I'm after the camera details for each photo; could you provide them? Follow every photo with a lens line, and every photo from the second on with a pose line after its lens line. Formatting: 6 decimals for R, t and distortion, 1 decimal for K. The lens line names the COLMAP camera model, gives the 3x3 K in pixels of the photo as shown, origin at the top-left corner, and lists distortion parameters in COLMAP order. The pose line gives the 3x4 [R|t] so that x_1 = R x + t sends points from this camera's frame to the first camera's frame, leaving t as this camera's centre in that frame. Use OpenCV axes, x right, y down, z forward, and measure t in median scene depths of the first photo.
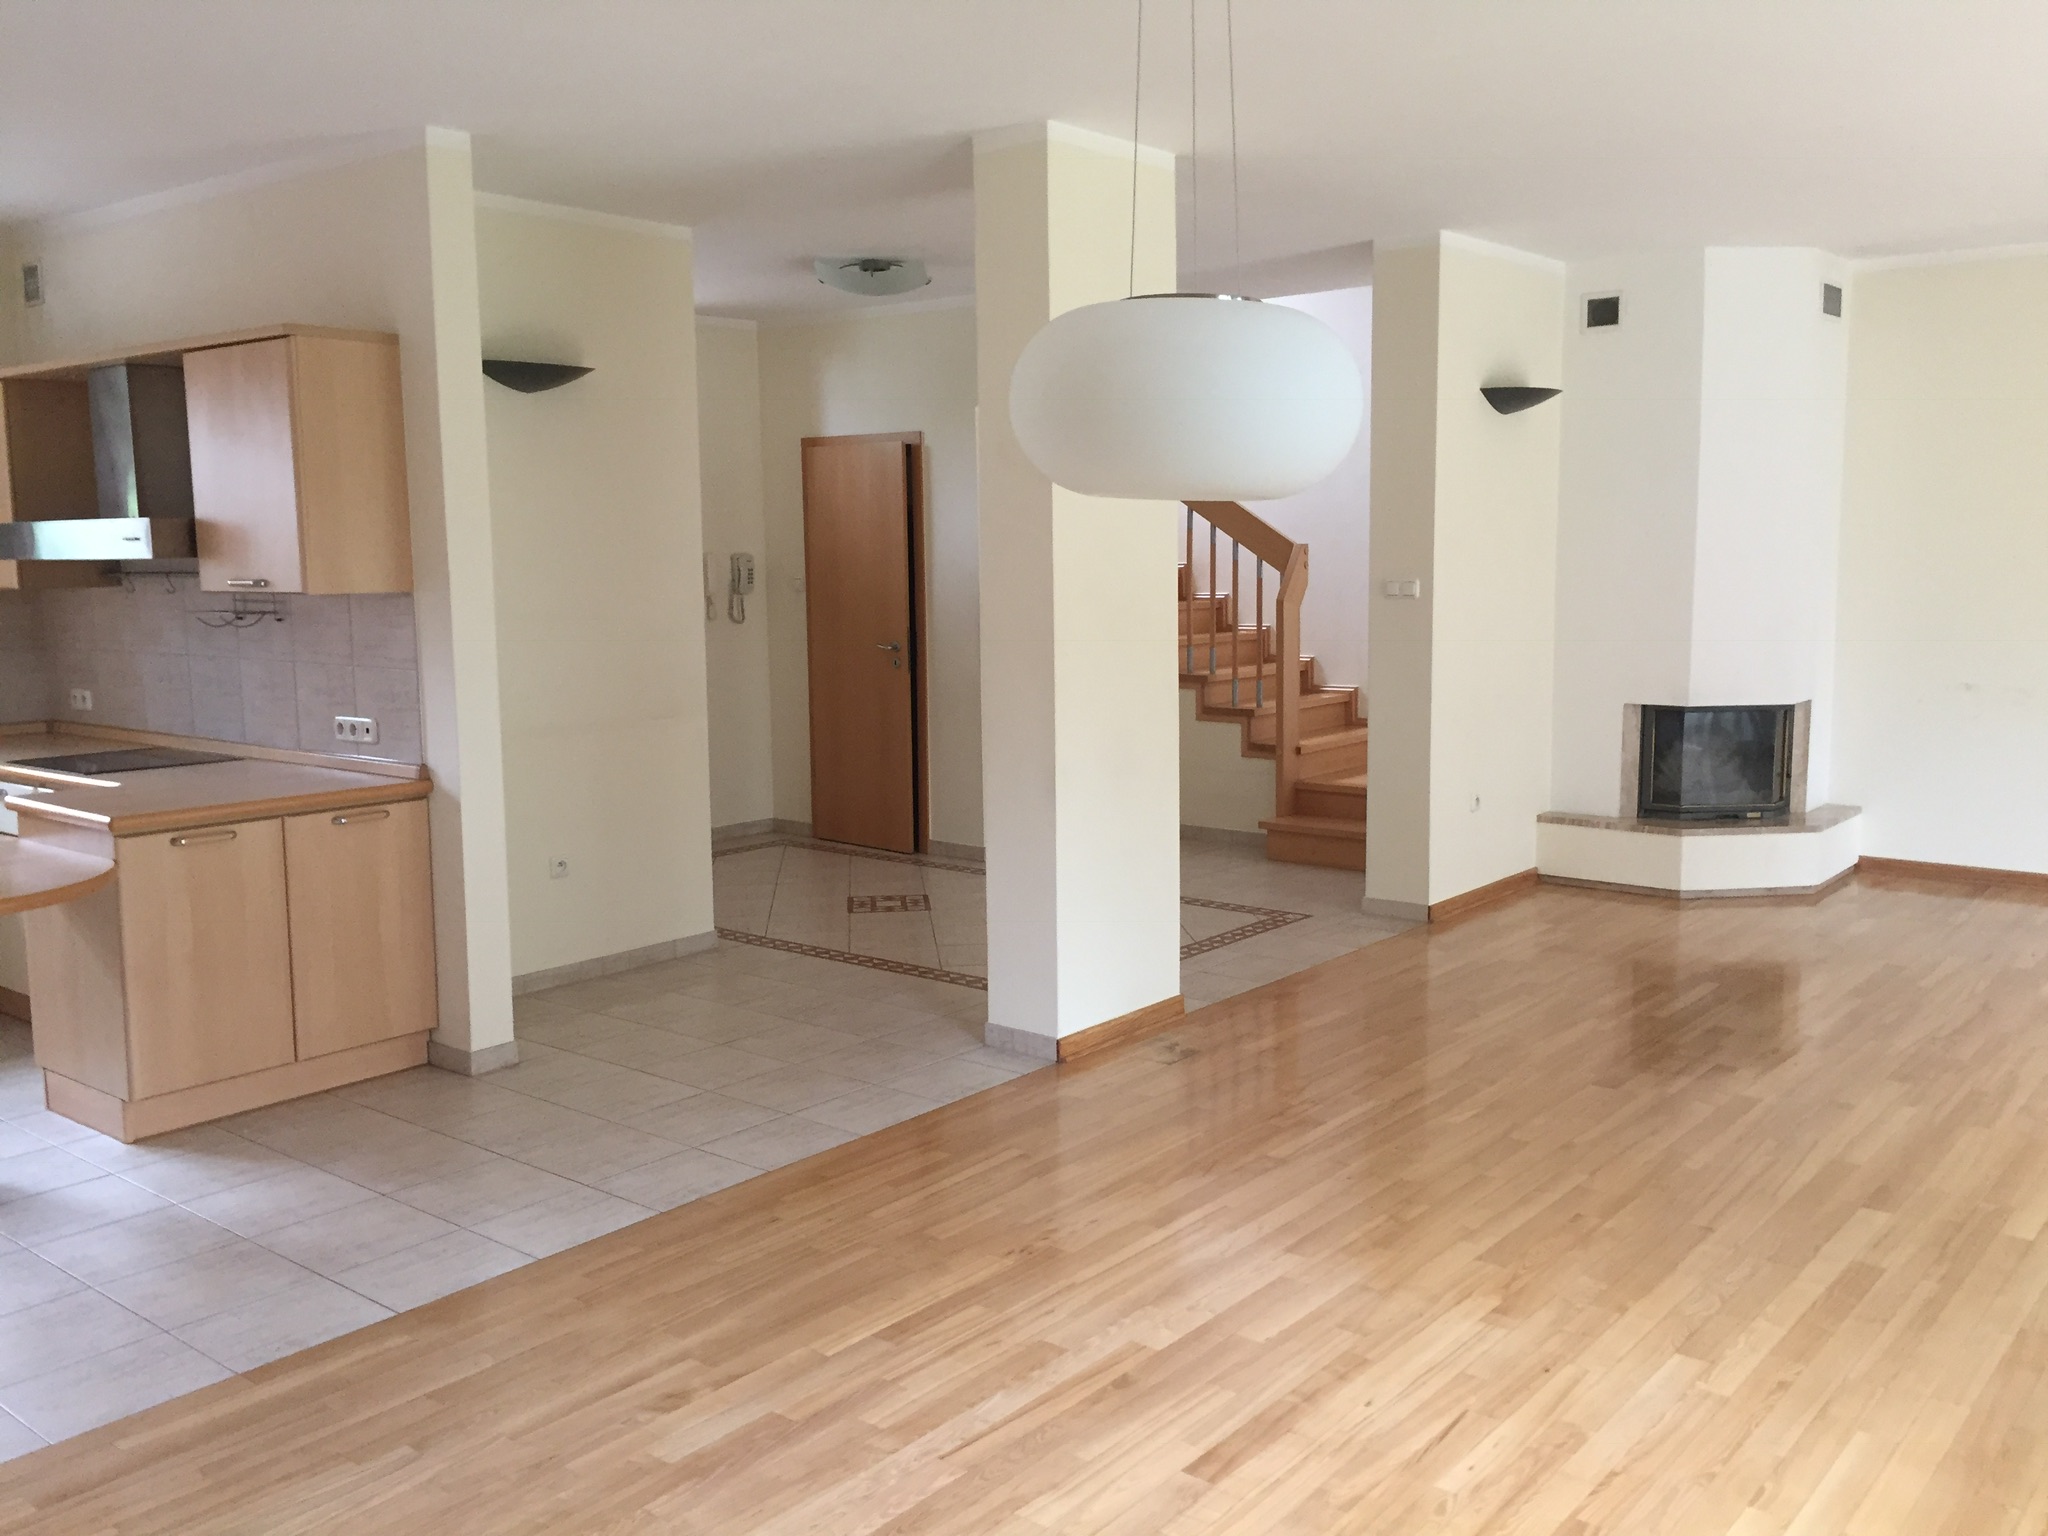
lens RADIAL K [[1750.8, 0, 1024.0], [0, 1750.8, 768.0], [0, 0, 1]] dist [0.091183, -0.157823]
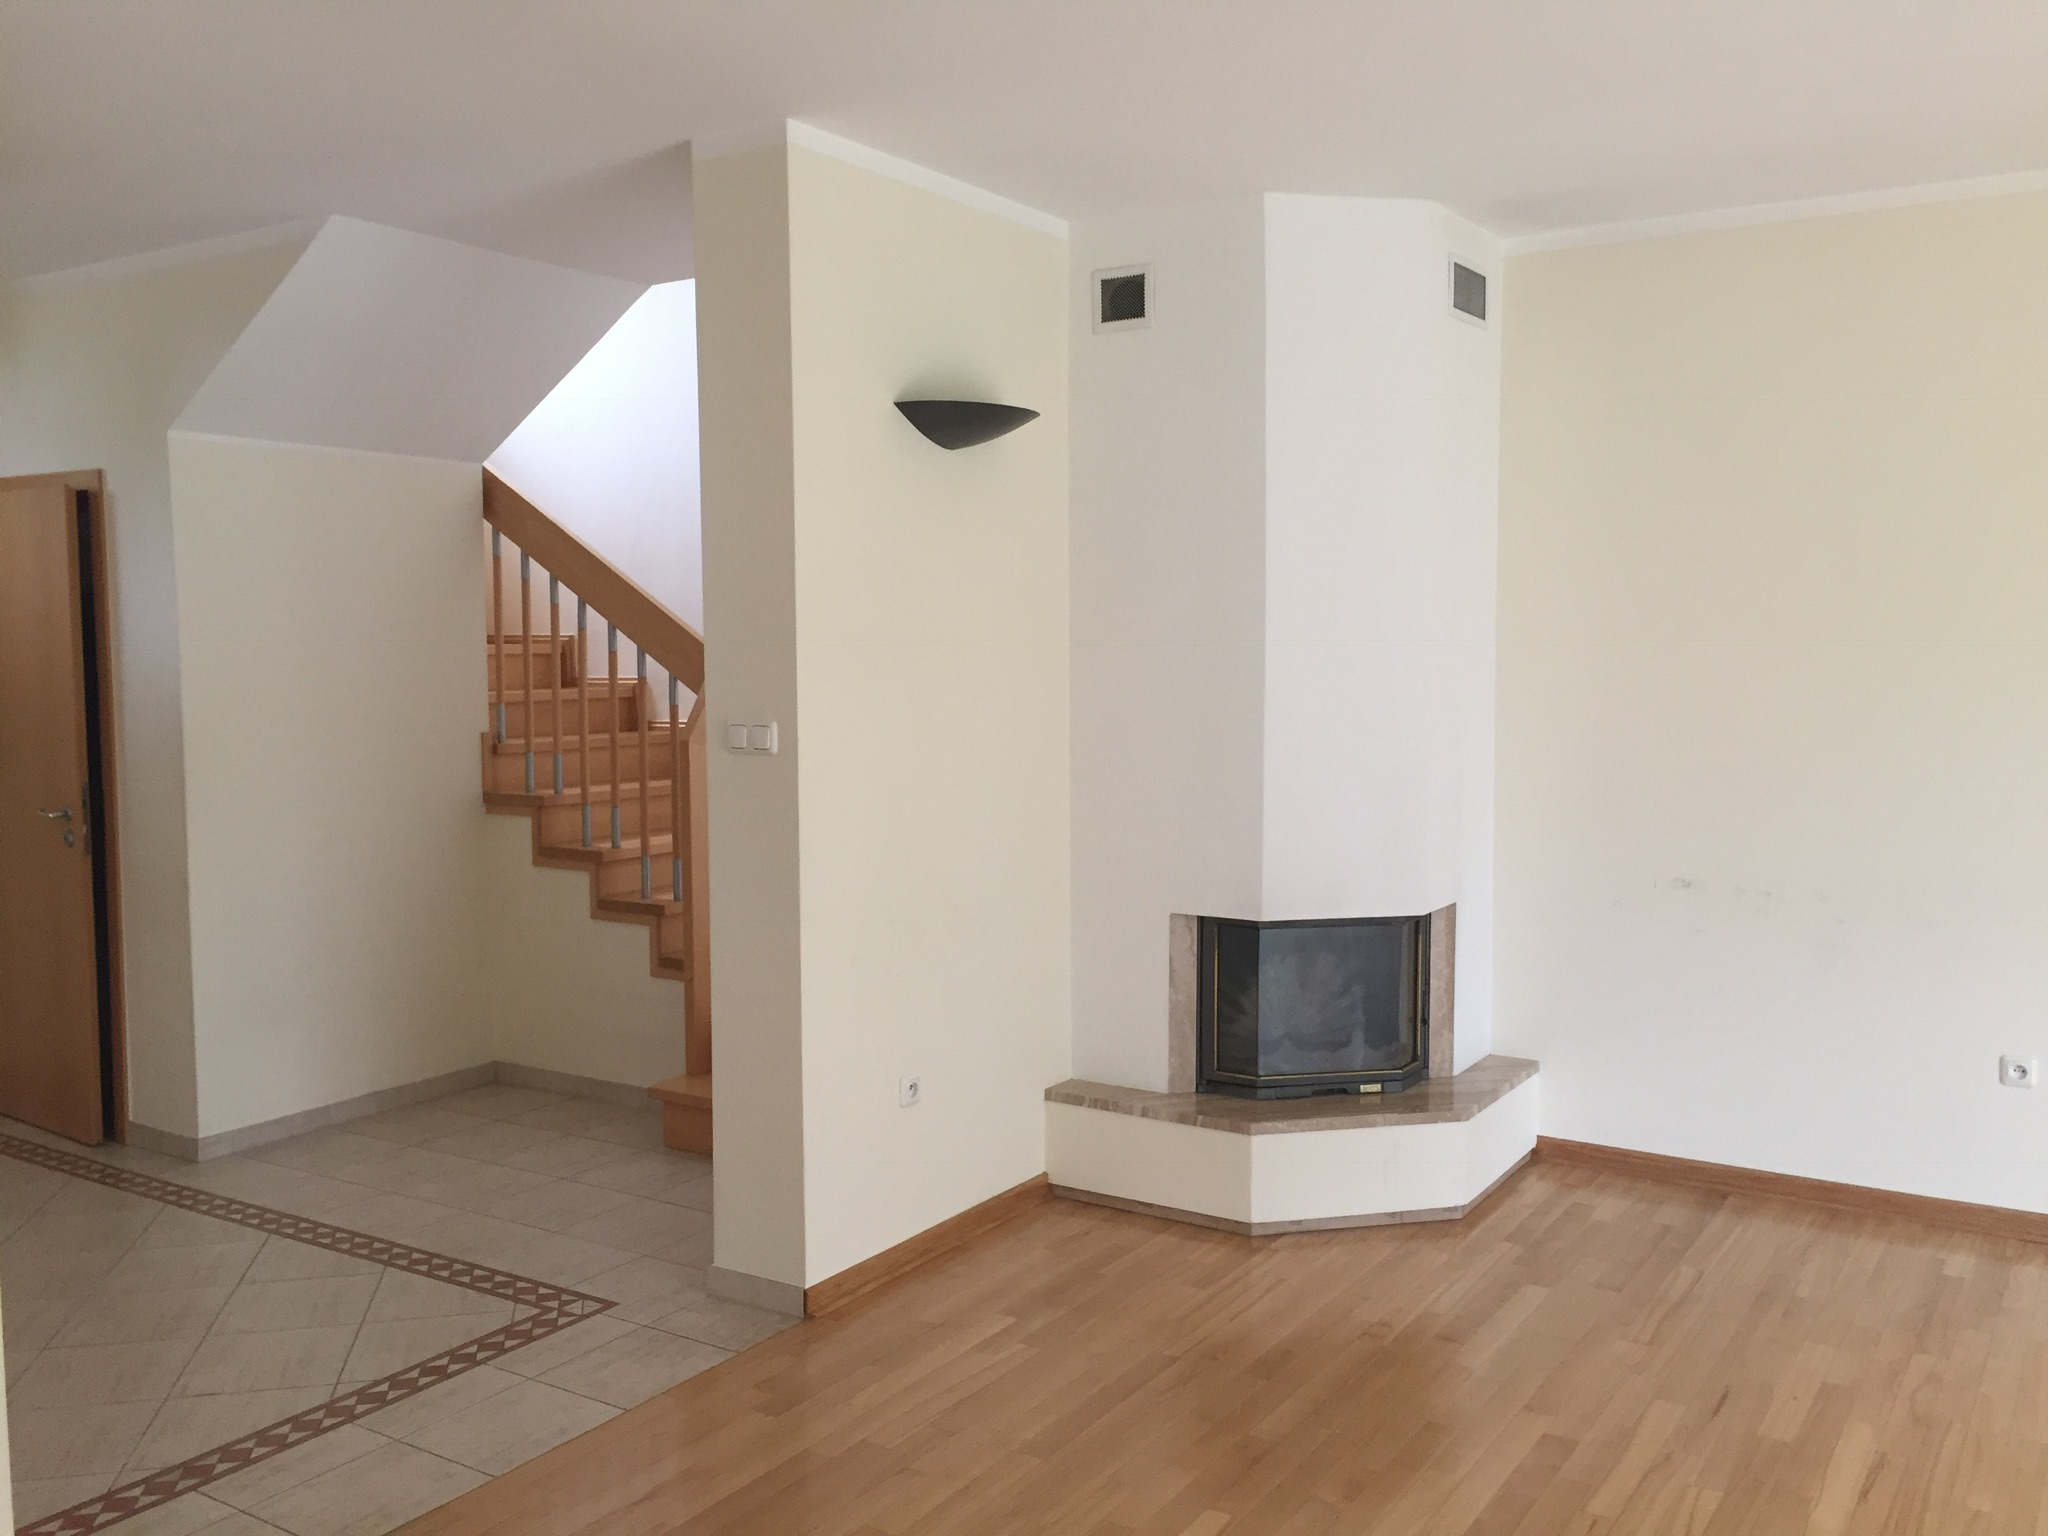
lens RADIAL K [[1755.0, 0, 1024.0], [0, 1755.0, 768.0], [0, 0, 1]] dist [0.028893, -0.008852]
pose [[0.993810, -0.000967, 0.111086, 0.218927], [0.007006, 0.998517, -0.053982, -0.054912], [-0.110869, 0.054427, 0.992344, 0.382464]]
